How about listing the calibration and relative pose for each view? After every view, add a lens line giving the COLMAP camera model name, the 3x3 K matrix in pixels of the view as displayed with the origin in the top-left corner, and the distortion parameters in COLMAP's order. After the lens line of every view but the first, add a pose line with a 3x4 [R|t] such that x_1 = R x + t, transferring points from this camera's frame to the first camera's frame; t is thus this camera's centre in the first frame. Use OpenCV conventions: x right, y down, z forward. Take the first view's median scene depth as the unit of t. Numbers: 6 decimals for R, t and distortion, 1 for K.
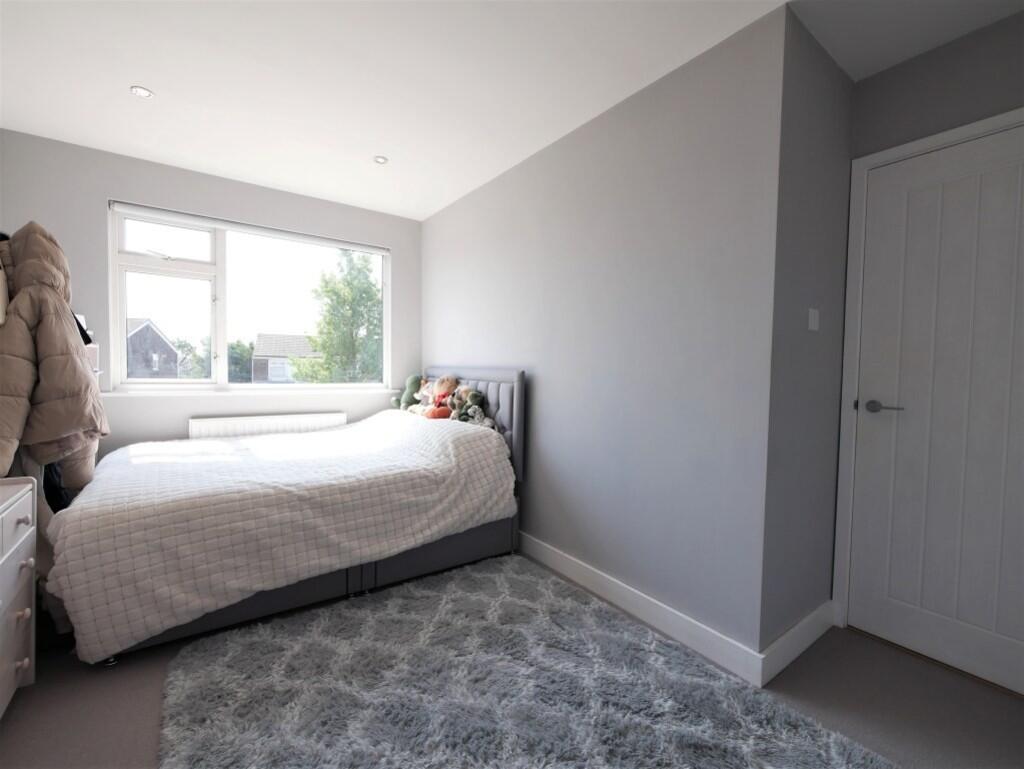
lens RADIAL K [[444.3, 0, 503.8], [0, 444.3, 385.9], [0, 0, 1]] dist [-0.005446, 0.000453]
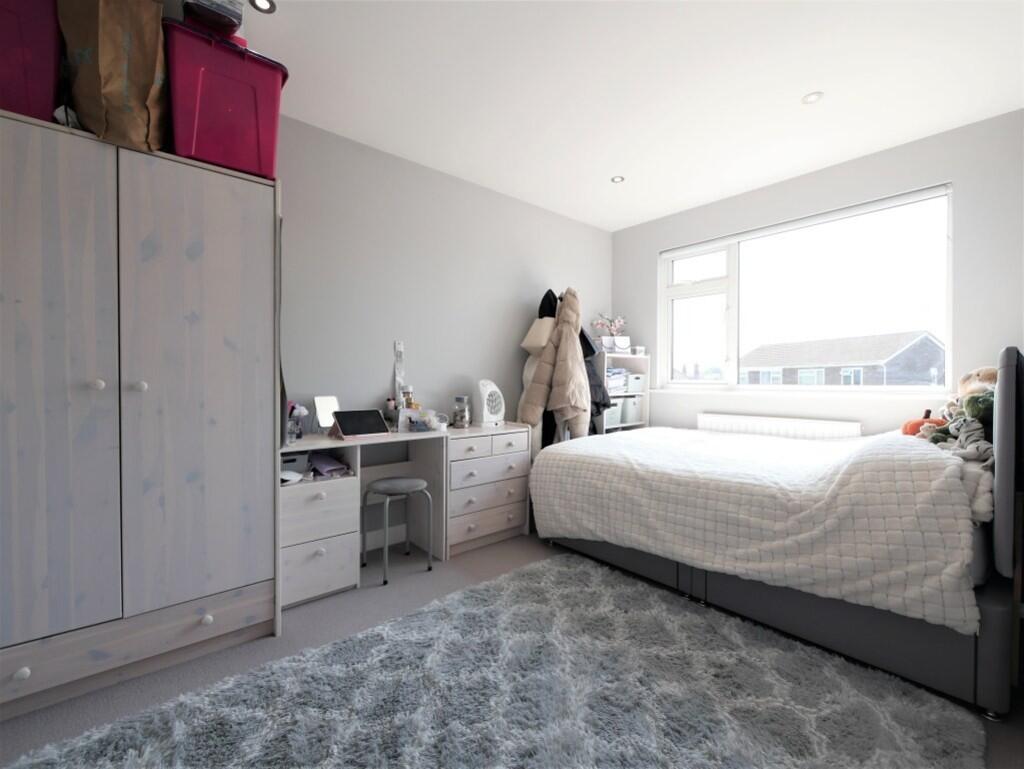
lens RADIAL K [[444.3, 0, 502.7], [0, 444.3, 383.7], [0, 0, 1]] dist [-0.005446, 0.000453]
pose [[0.085487, -0.008154, -0.996306, 0.592942], [-0.035235, 0.999316, -0.011202, 0.038491], [0.995716, 0.036062, 0.085141, 0.509631]]
